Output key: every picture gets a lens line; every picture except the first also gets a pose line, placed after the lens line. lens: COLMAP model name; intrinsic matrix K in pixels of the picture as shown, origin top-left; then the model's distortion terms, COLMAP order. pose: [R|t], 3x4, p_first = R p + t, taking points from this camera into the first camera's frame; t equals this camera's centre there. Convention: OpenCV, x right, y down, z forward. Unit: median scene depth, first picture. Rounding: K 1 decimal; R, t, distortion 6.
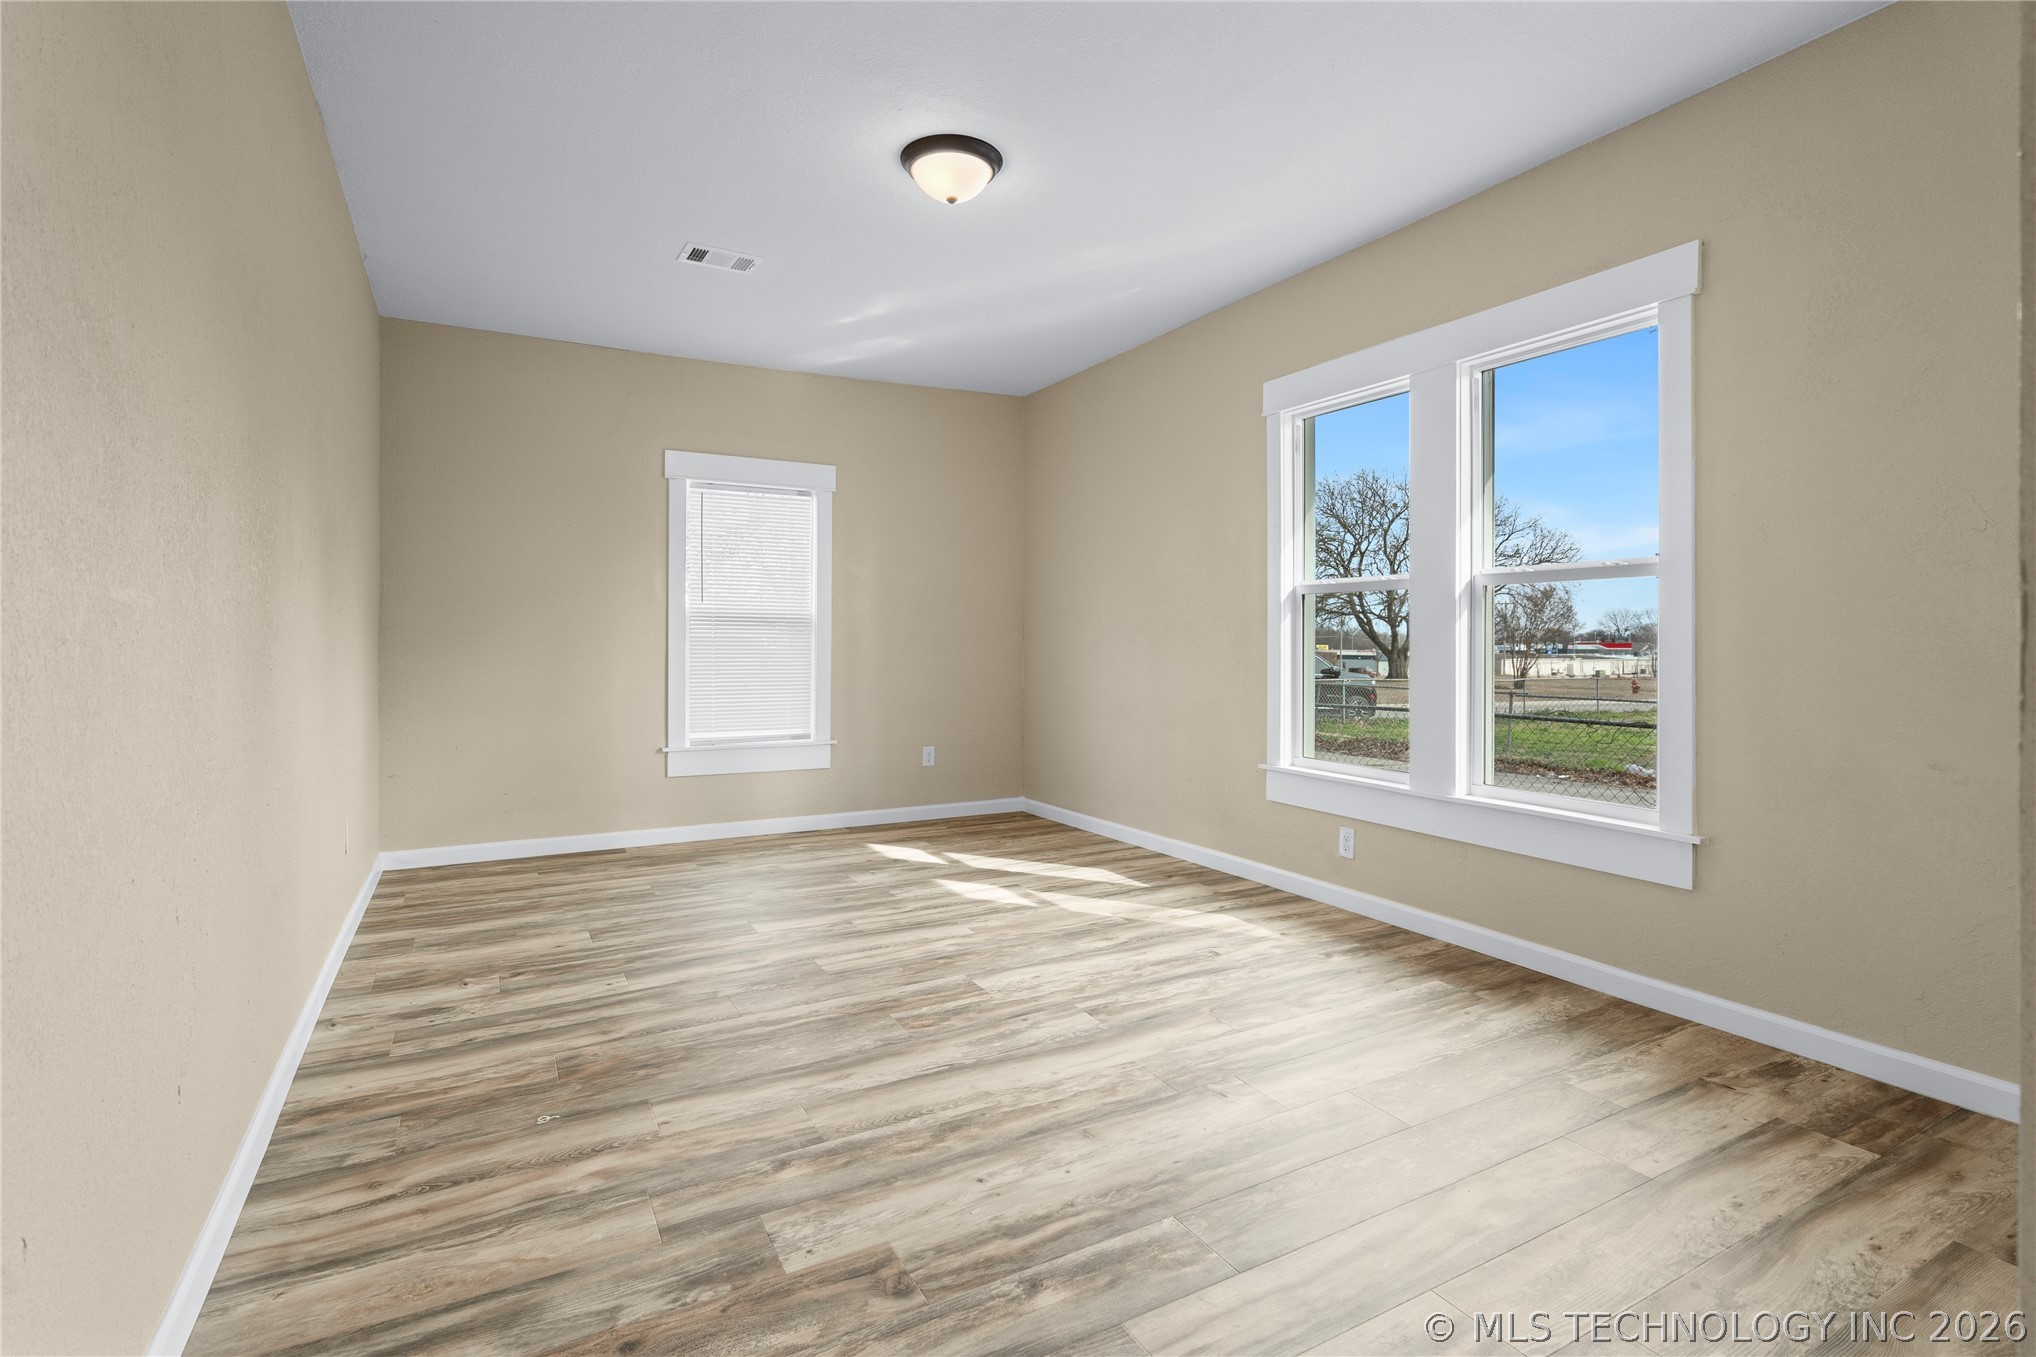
lens RADIAL K [[951.9, 0, 1015.5], [0, 951.9, 659.8], [0, 0, 1]] dist [0.000849, 0.000728]
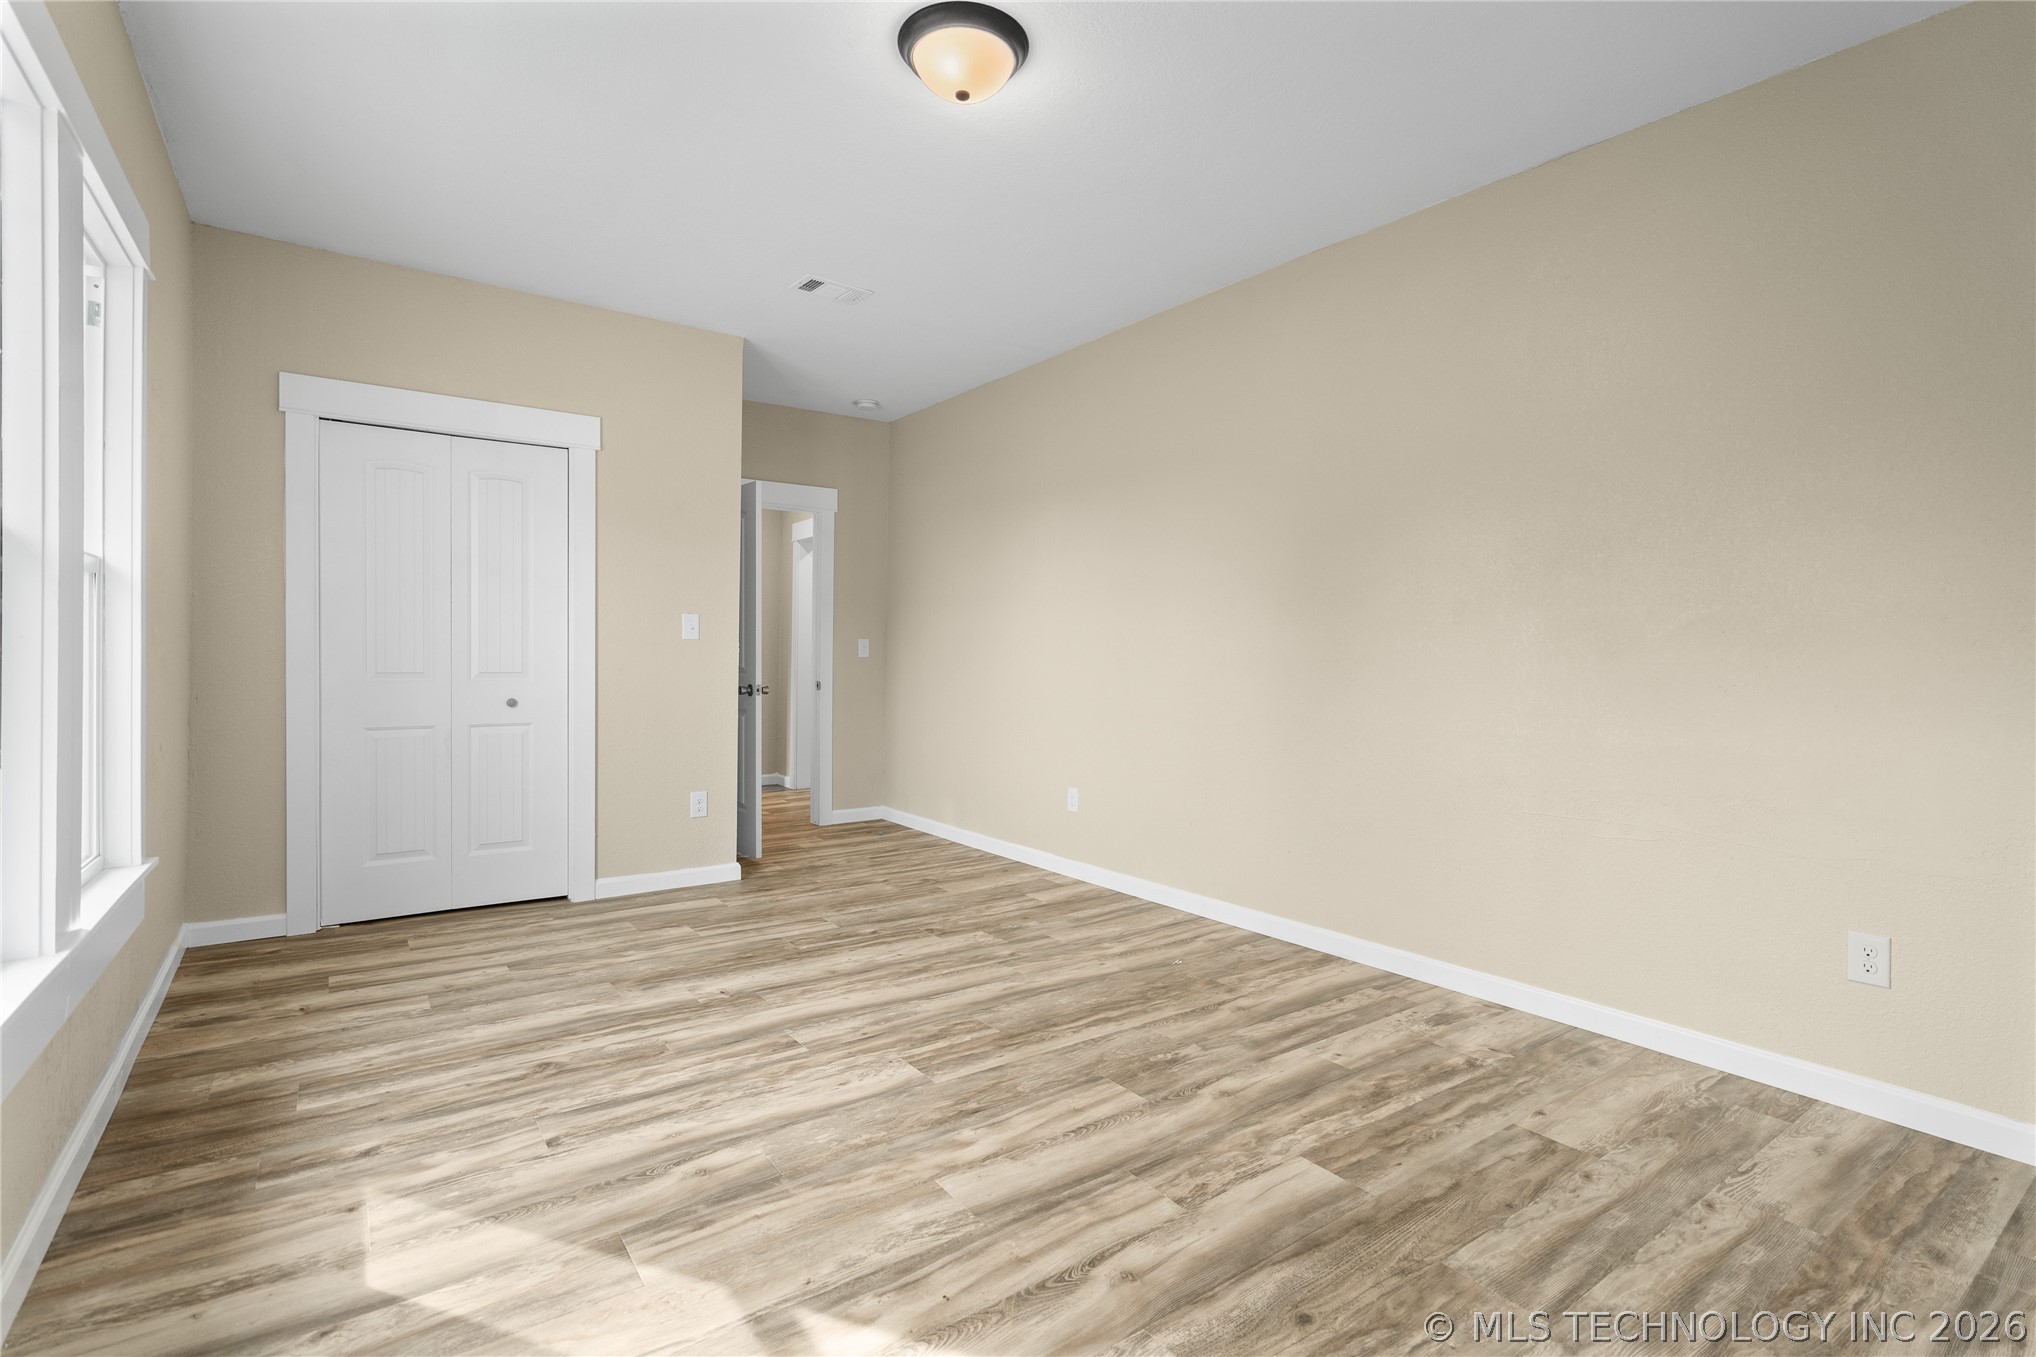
lens RADIAL K [[951.9, 0, 1015.5], [0, 951.9, 659.8], [0, 0, 1]] dist [0.000849, 0.000728]
pose [[-0.992923, -0.009357, -0.118388, -0.025750], [-0.012458, 0.999598, 0.025481, -0.046163], [0.118101, 0.026776, -0.992640, 1.992346]]
